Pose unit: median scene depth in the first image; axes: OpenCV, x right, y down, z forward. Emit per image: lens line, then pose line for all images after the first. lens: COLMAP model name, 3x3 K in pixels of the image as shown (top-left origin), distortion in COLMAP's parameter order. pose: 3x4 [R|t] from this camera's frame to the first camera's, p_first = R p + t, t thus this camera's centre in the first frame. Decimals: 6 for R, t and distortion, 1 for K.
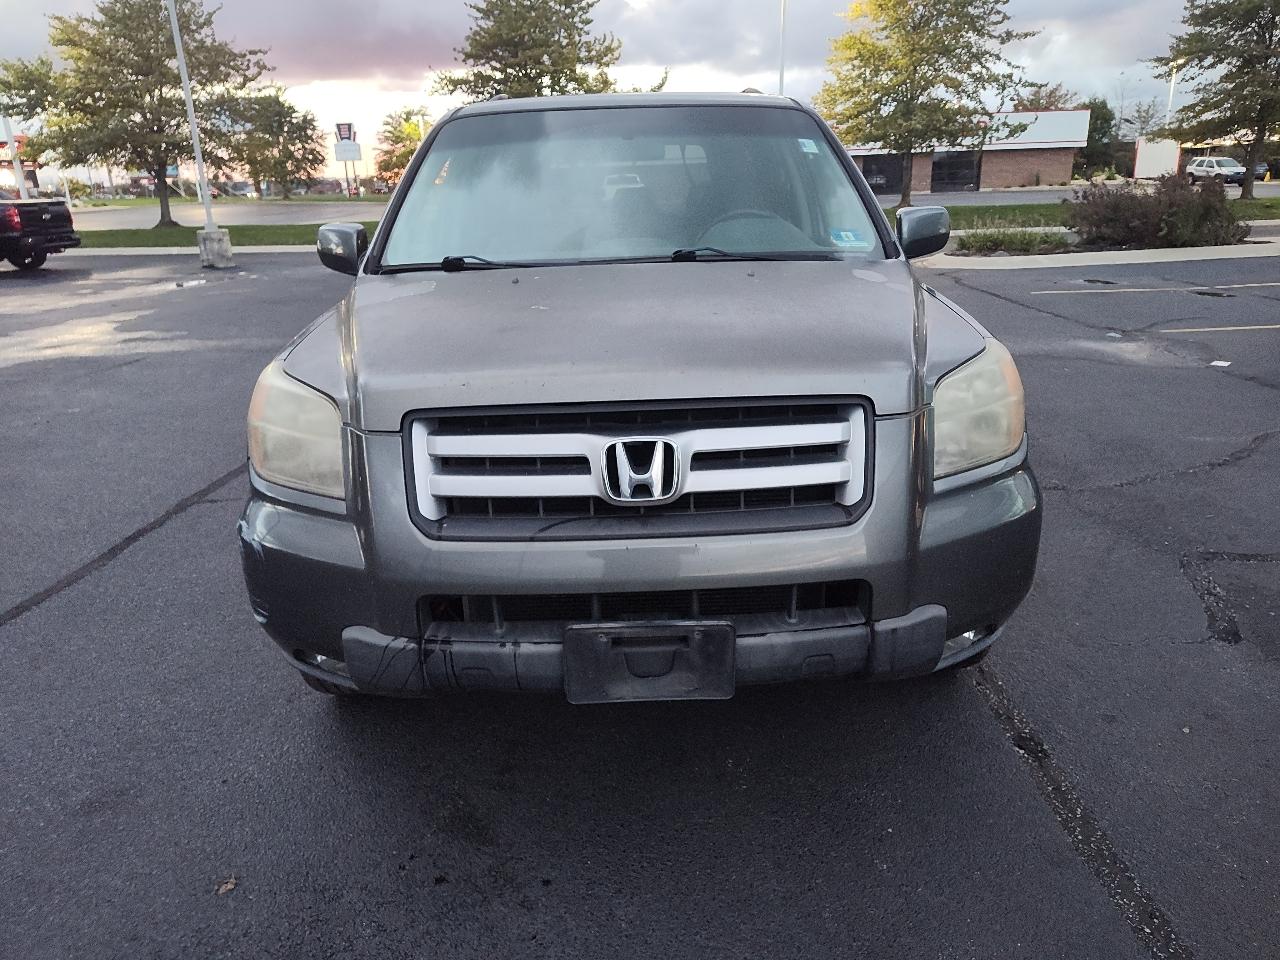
lens RADIAL K [[898.9, 0, 649.5], [0, 898.9, 462.6], [0, 0, 1]] dist [0.006466, 0.002420]
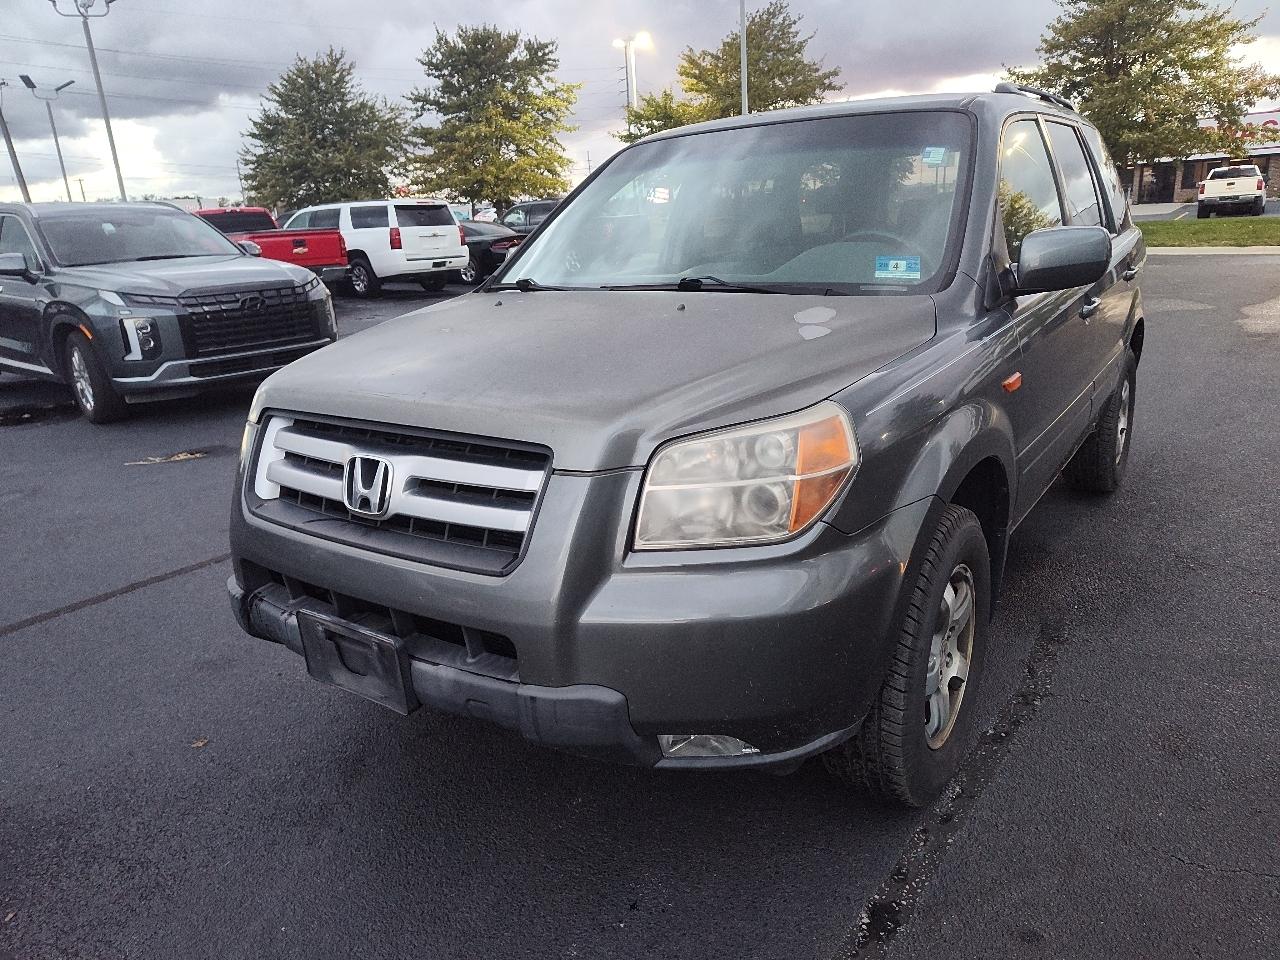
lens RADIAL K [[897.3, 0, 640.0], [0, 897.3, 480.0], [0, 0, 1]] dist [0.006807, -0.001797]
pose [[0.808081, 0.156885, -0.567795, 0.780932], [-0.149321, 0.986955, 0.060189, -0.100491], [0.569831, 0.036146, 0.820966, 0.264627]]
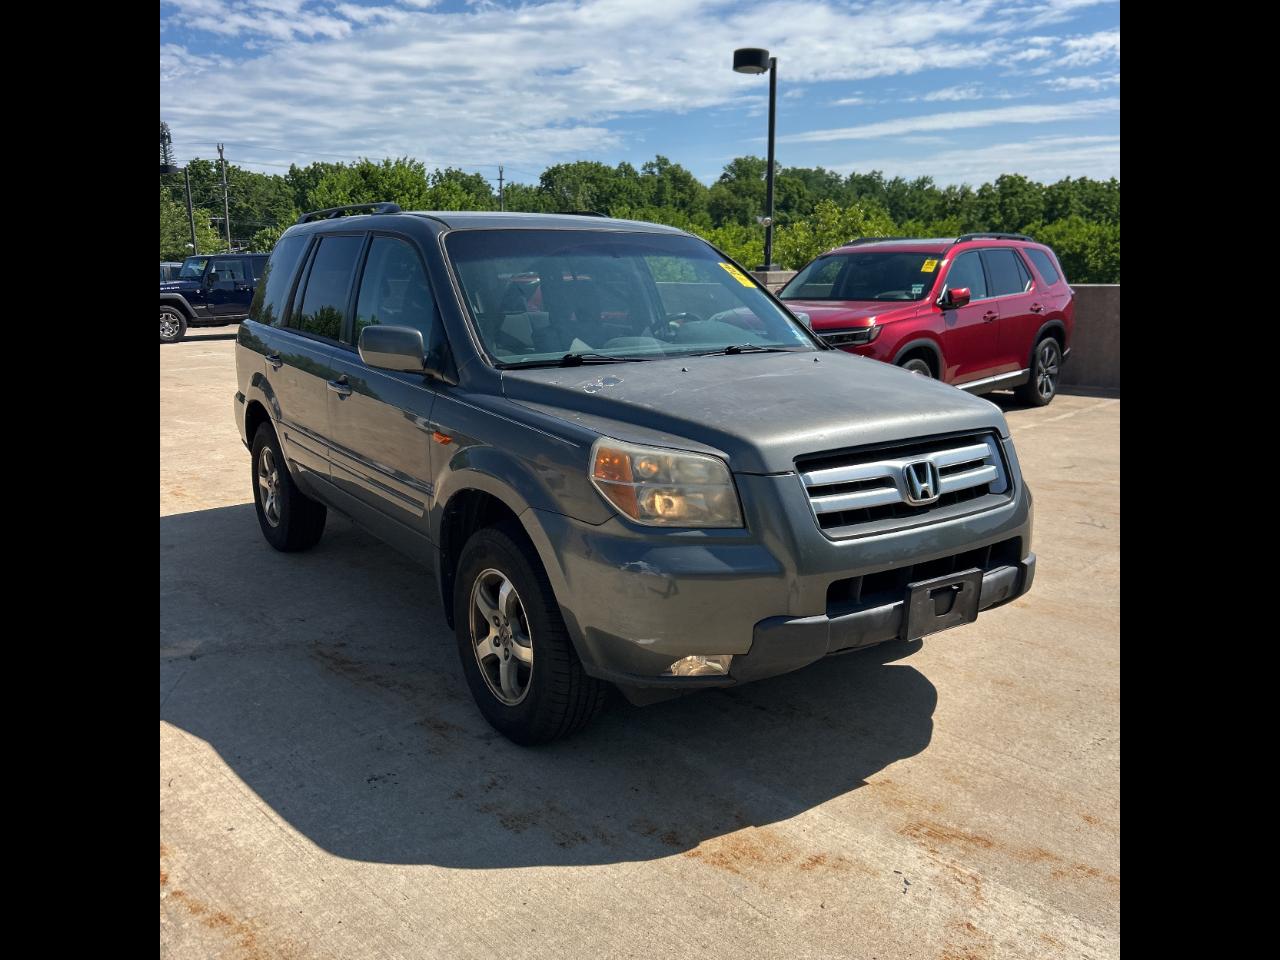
lens RADIAL K [[962.0, 0, 661.7], [0, 962.0, 476.1], [0, 0, 1]] dist [-0.001620, -0.006322]
pose [[0.831707, -0.090132, 0.547851, -1.161112], [0.146004, 0.987512, -0.059188, 0.028511], [-0.535674, 0.129215, 0.834480, -0.134270]]
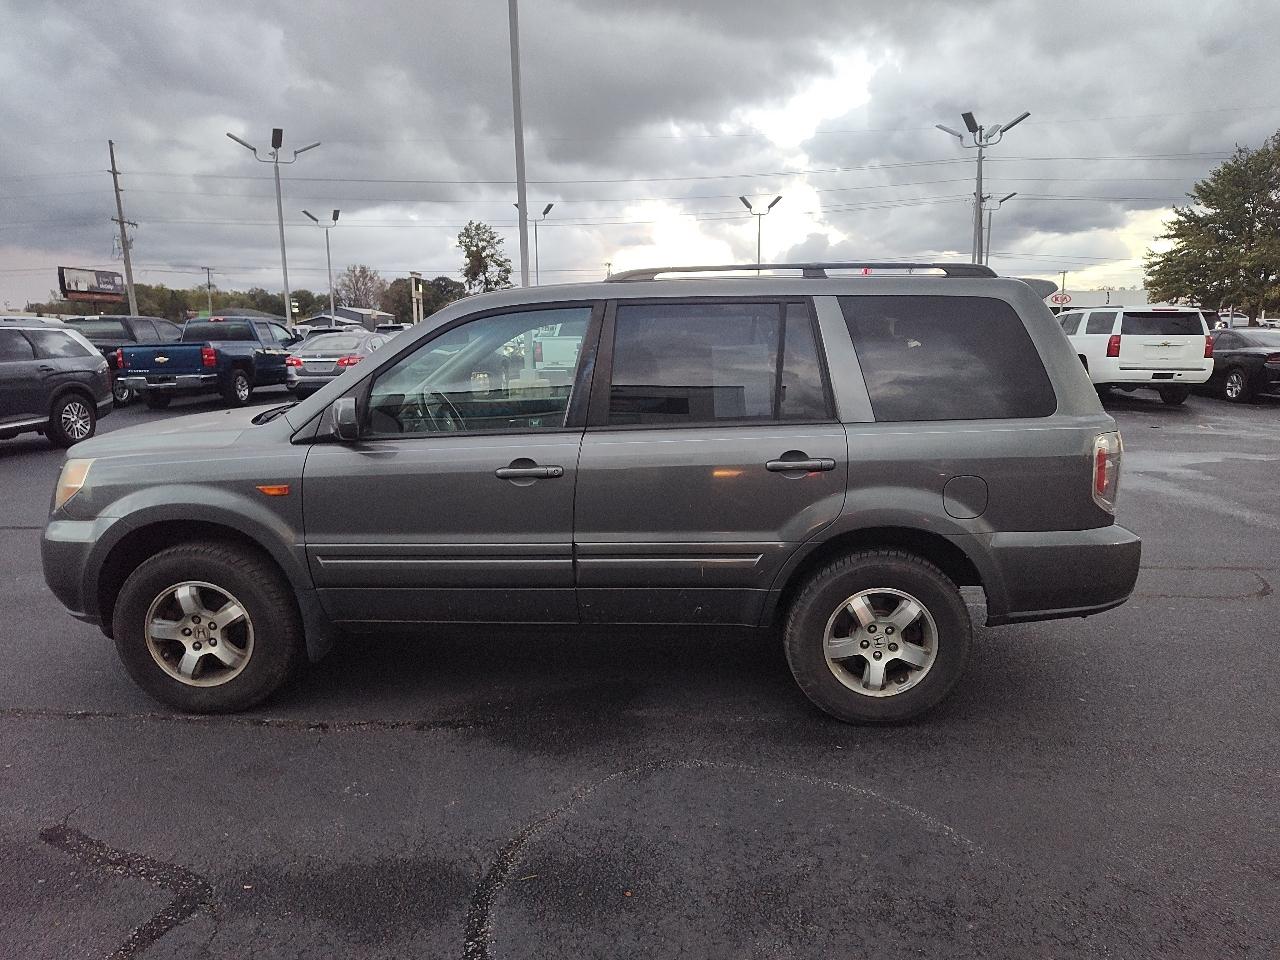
lens RADIAL K [[891.6, 0, 640.0], [0, 891.6, 480.0], [0, 0, 1]] dist [0.014853, -0.004119]
pose [[-0.084158, 0.199104, -0.976358, 2.201335], [-0.289005, 0.932840, 0.215140, -0.859249], [0.953621, 0.300278, -0.020965, 2.270075]]
